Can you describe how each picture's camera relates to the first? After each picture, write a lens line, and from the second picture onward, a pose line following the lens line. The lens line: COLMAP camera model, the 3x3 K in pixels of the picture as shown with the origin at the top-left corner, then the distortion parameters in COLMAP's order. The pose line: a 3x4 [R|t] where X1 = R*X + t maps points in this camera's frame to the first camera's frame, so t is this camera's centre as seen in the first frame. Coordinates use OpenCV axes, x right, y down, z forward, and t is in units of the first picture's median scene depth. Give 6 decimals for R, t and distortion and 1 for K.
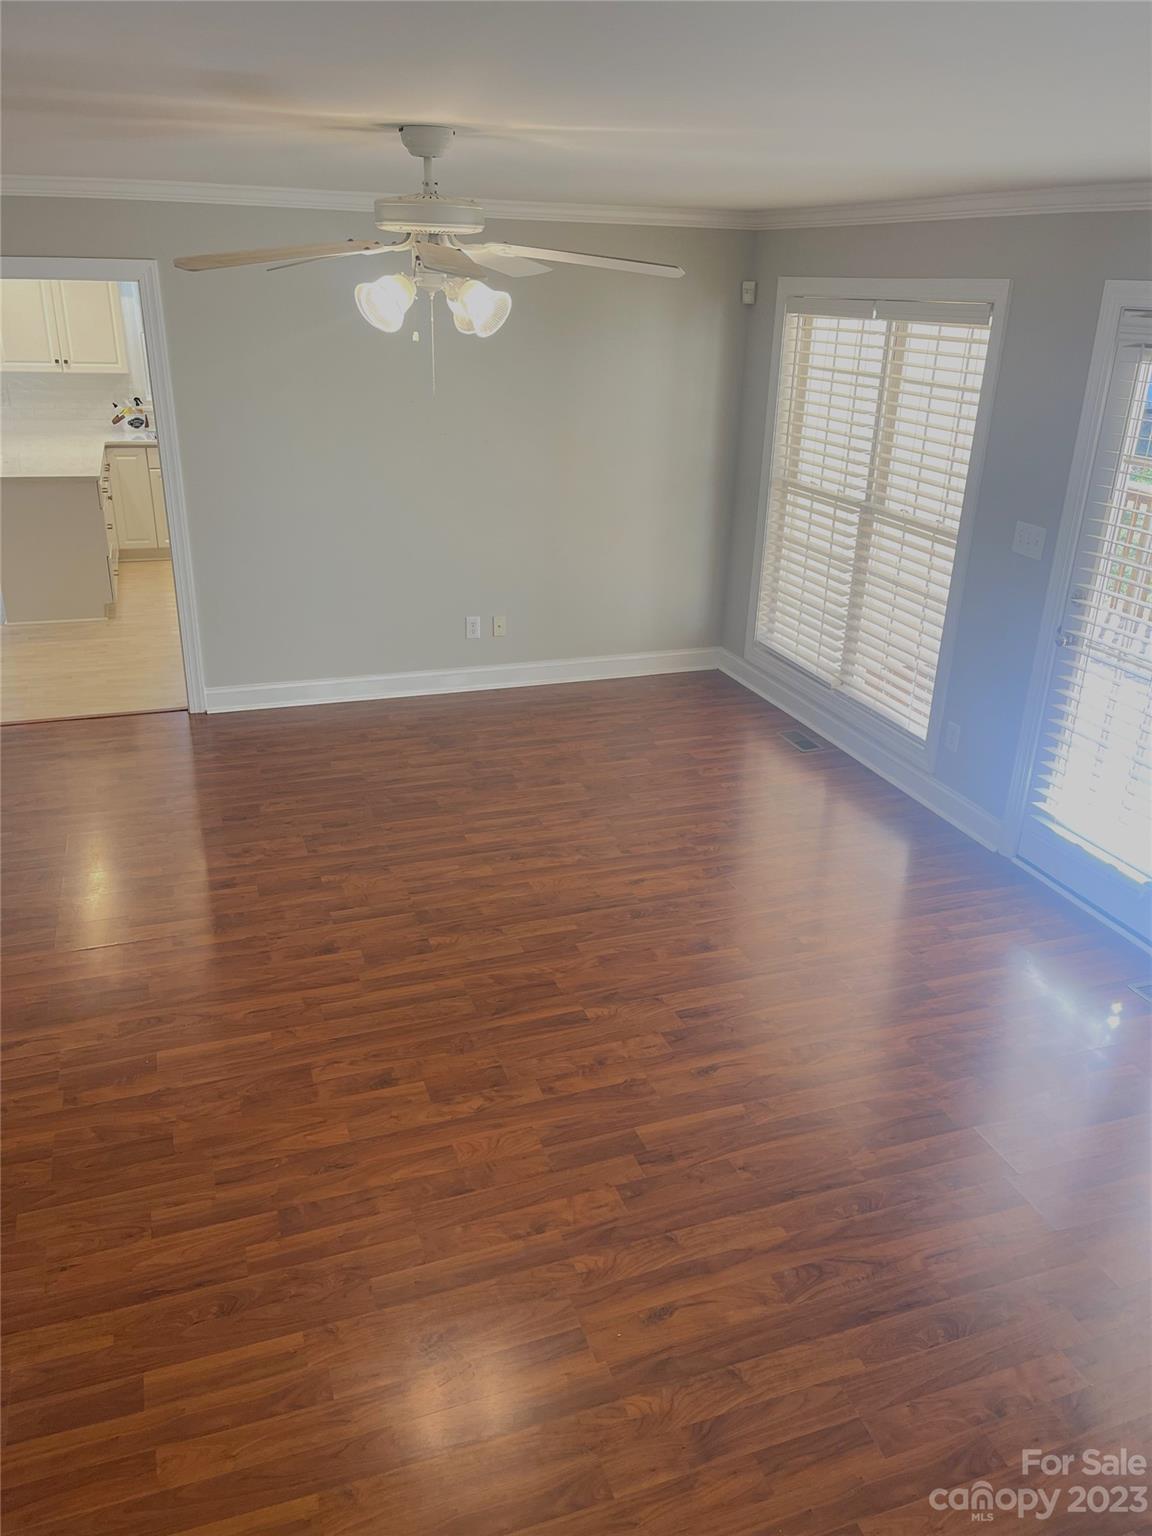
lens RADIAL K [[1156.0, 0, 575.4], [0, 1156.0, 757.5], [0, 0, 1]] dist [0.049408, -0.042803]
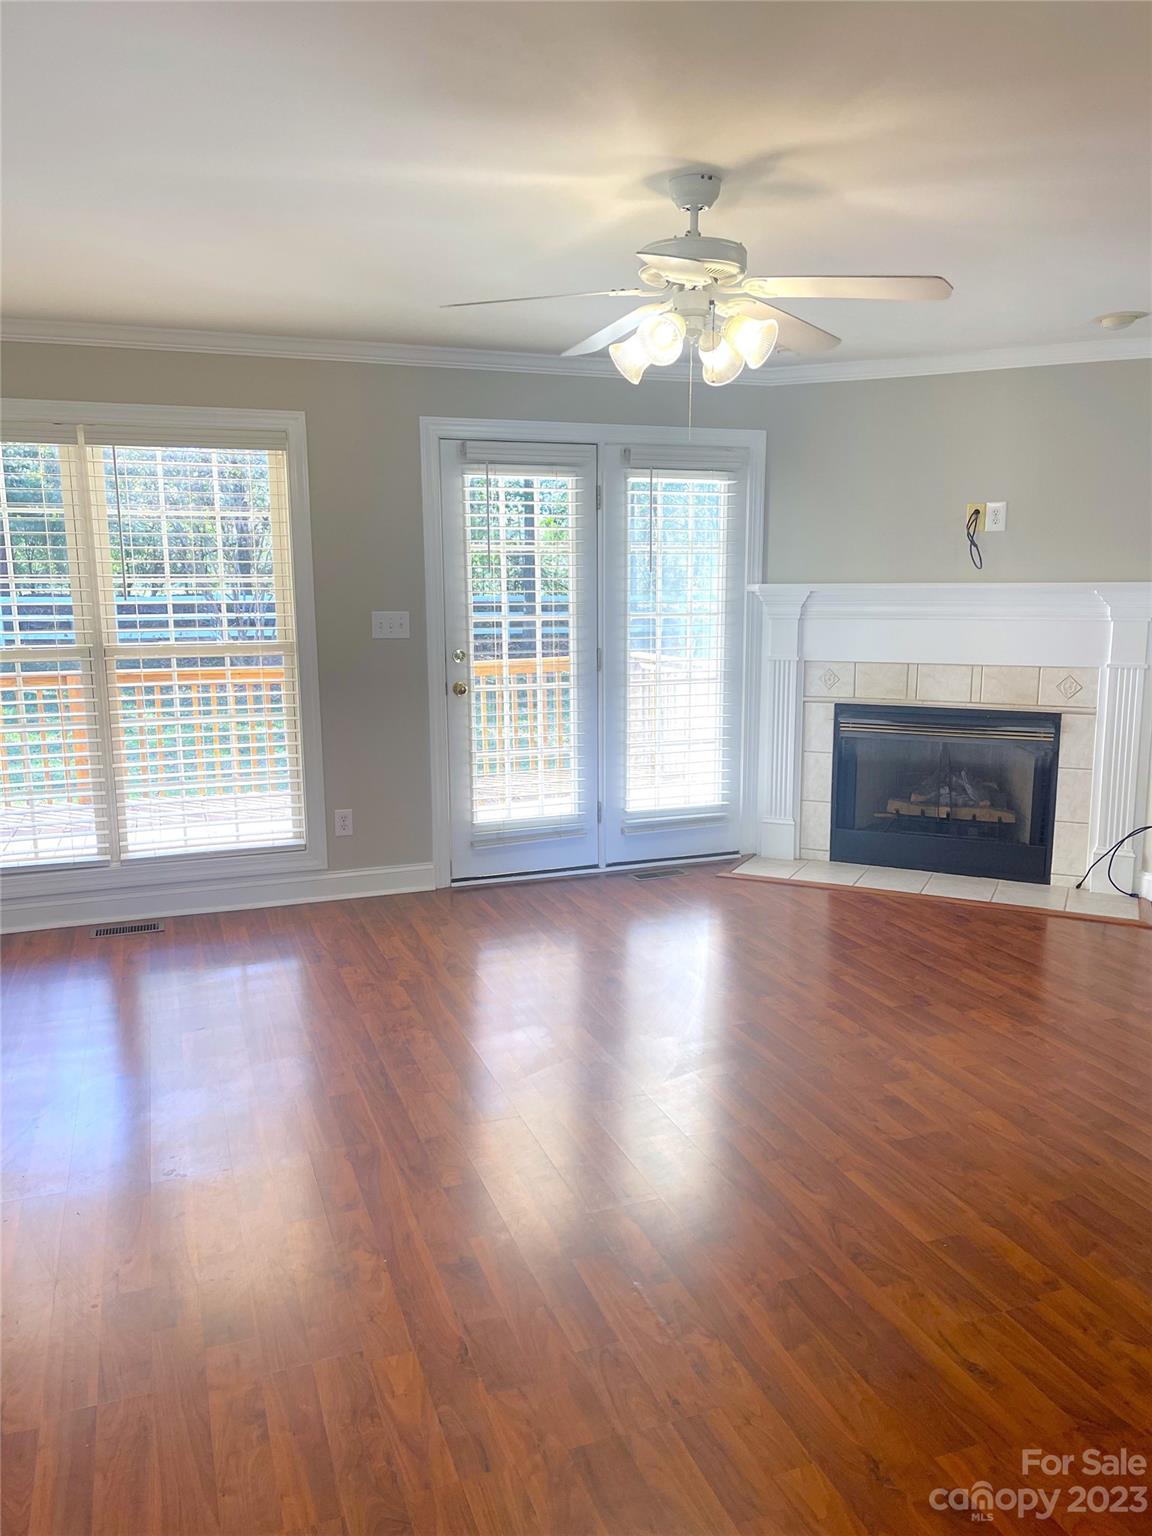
lens RADIAL K [[1156.0, 0, 585.0], [0, 1156.0, 764.0], [0, 0, 1]] dist [0.049408, -0.042803]
pose [[-0.009183, -0.189547, 0.981829, -0.696317], [0.382150, 0.906675, 0.178612, -0.167372], [-0.924055, 0.376846, 0.064110, 0.689773]]
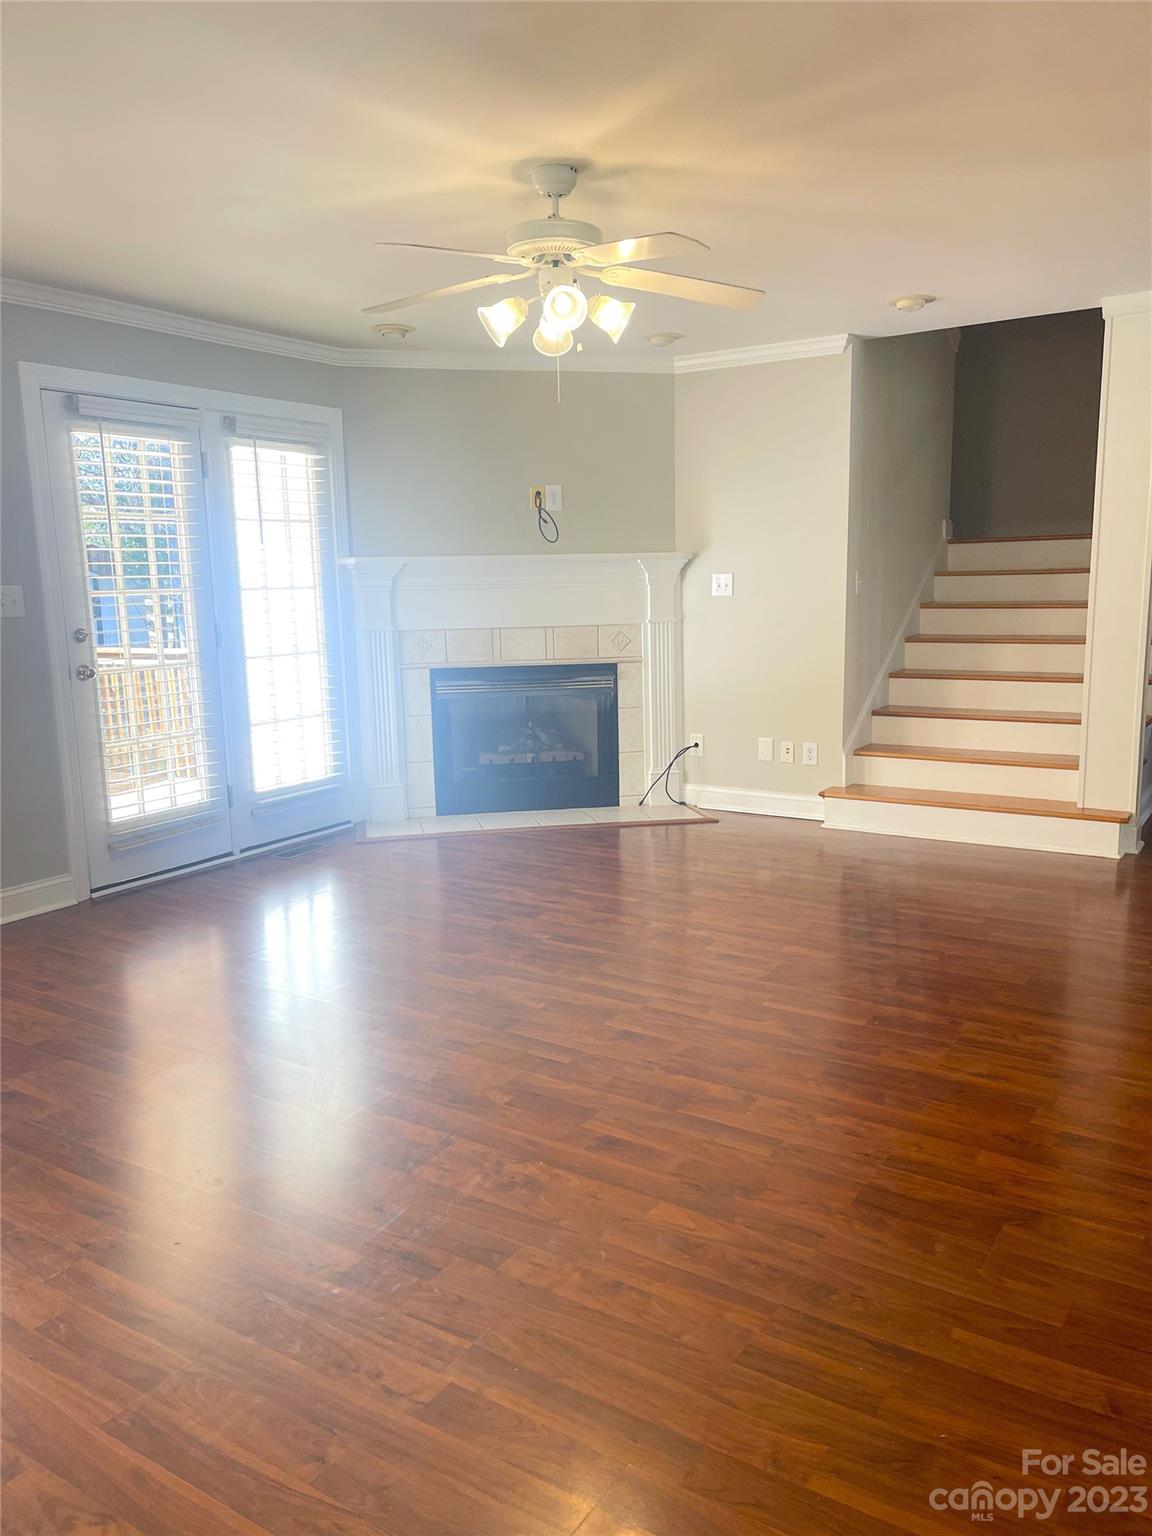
lens RADIAL K [[1156.0, 0, 581.3], [0, 1156.0, 765.3], [0, 0, 1]] dist [0.049408, -0.042803]
pose [[-0.606475, -0.146405, 0.781507, -0.638111], [0.303271, 0.866000, 0.397582, -0.273187], [-0.734993, 0.478132, -0.480807, 1.030706]]
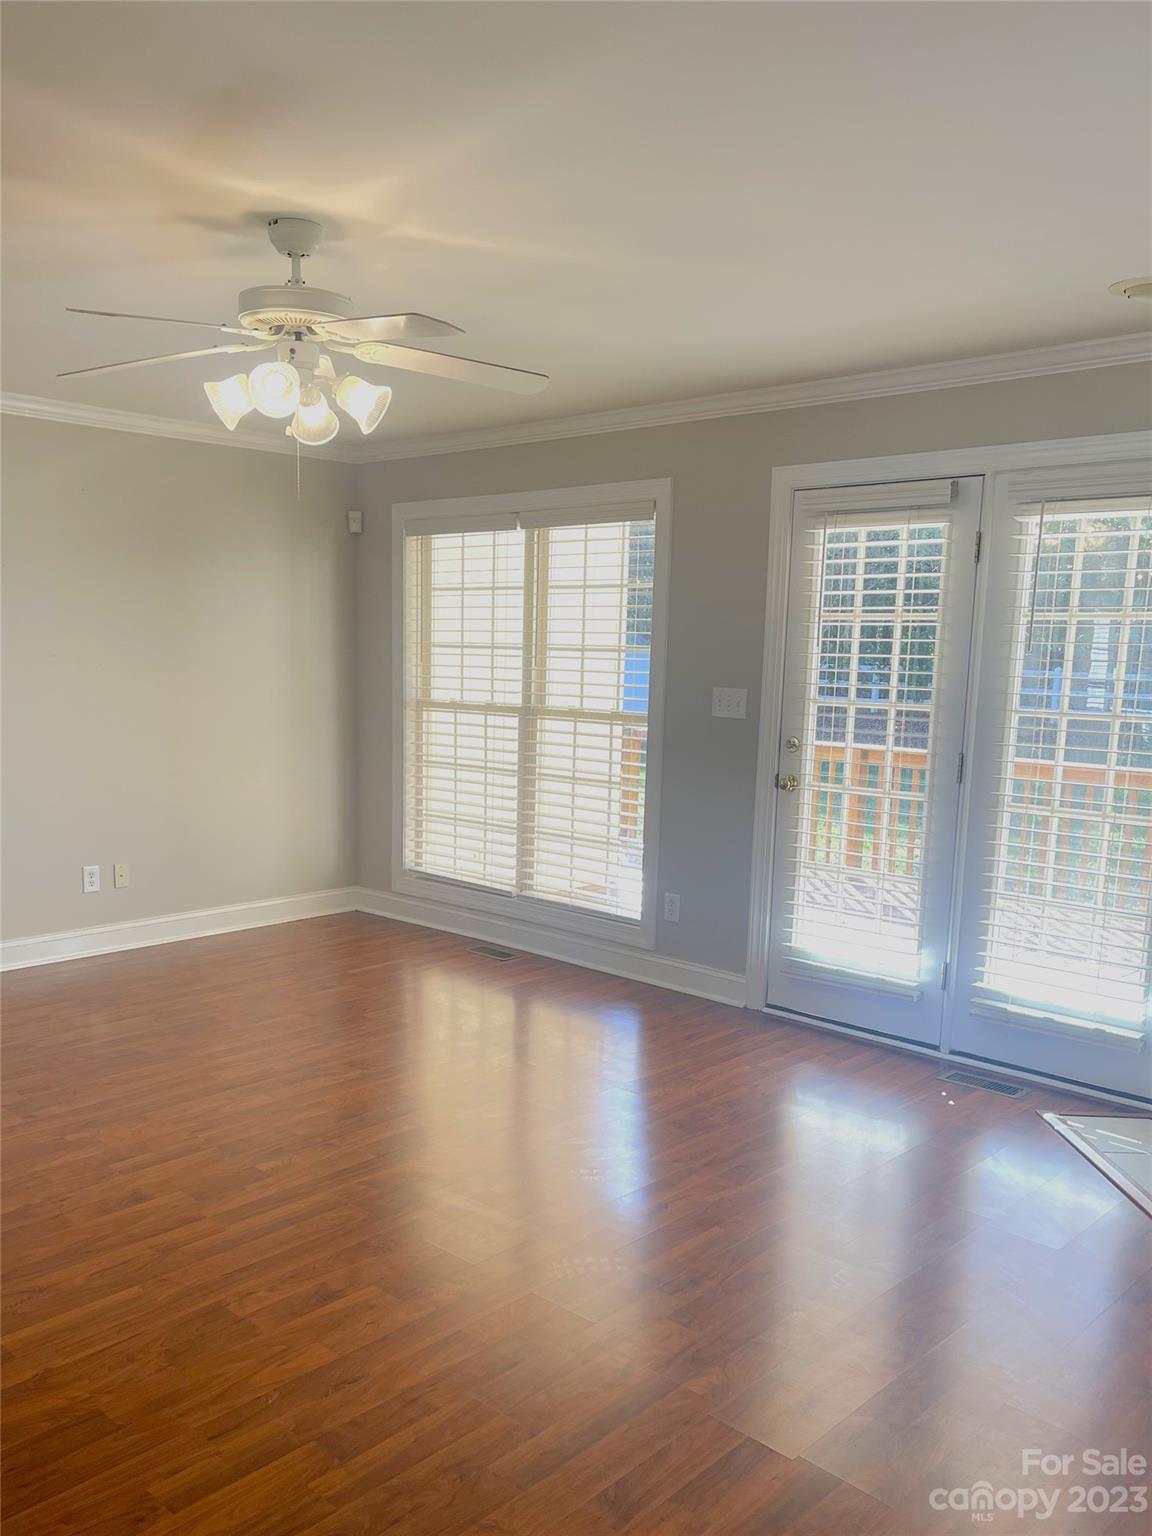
lens RADIAL K [[1274.5, 0, 522.7], [0, 1274.5, 826.6], [0, 0, 1]] dist [0.009406, 0.010982]
pose [[0.900031, -0.072179, 0.429807, -0.255360], [0.168270, 0.967271, -0.189925, 0.100430], [-0.402032, 0.243262, 0.882720, 0.060629]]
